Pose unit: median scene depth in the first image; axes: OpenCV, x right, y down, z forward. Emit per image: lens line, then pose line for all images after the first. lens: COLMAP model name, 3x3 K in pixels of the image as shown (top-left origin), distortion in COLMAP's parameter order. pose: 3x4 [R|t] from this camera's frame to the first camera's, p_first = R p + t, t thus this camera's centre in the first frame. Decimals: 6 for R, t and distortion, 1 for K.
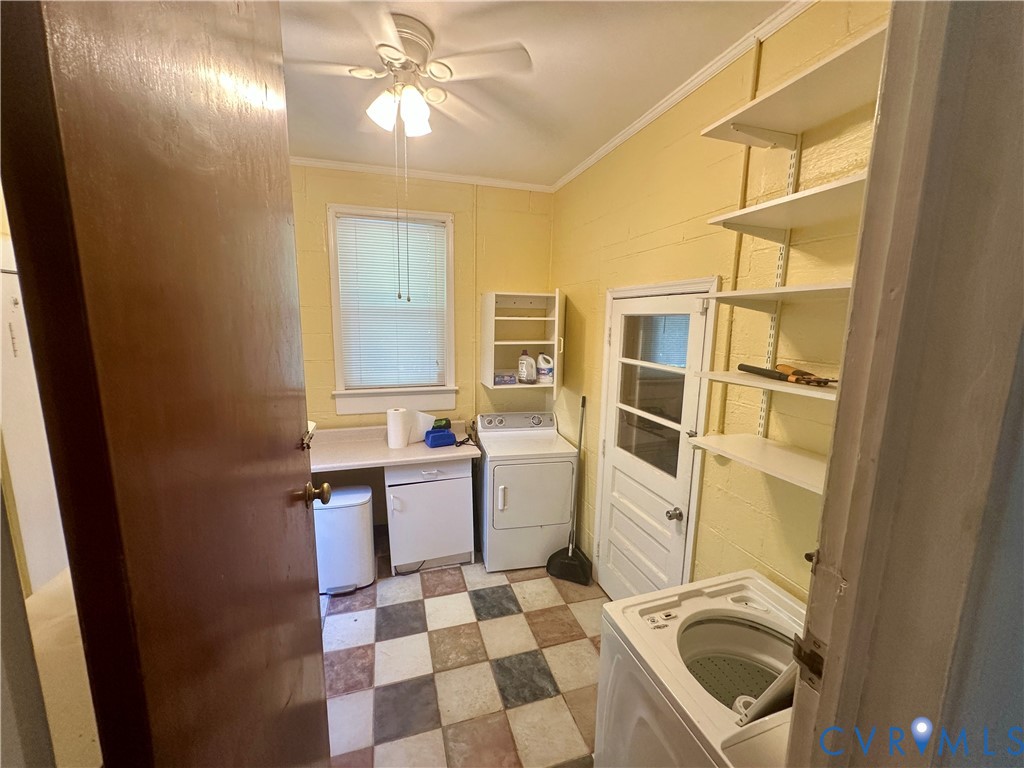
lens RADIAL K [[412.5, 0, 512.0], [0, 412.5, 384.0], [0, 0, 1]] dist [-0.001169, 0.000022]
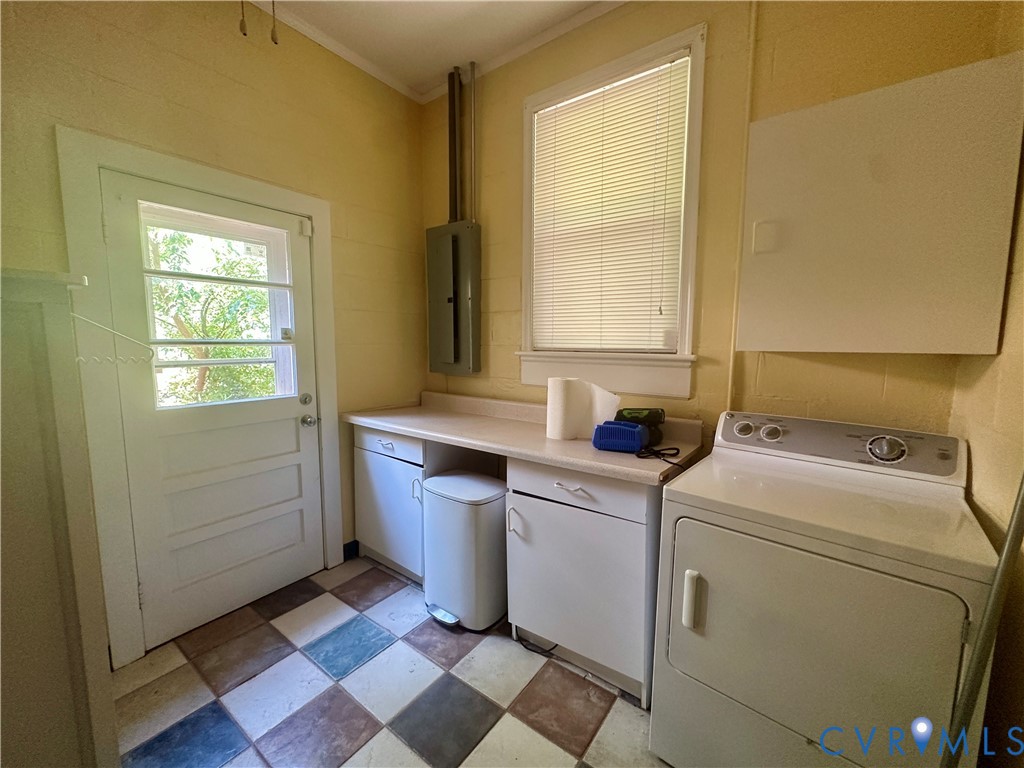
lens RADIAL K [[412.5, 0, 512.0], [0, 412.5, 384.0], [0, 0, 1]] dist [-0.001169, 0.000022]
pose [[0.591995, 0.072157, -0.802705, 0.176148], [-0.121536, 0.992587, -0.000407, 0.082122], [0.796725, 0.097798, 0.596376, 0.571542]]
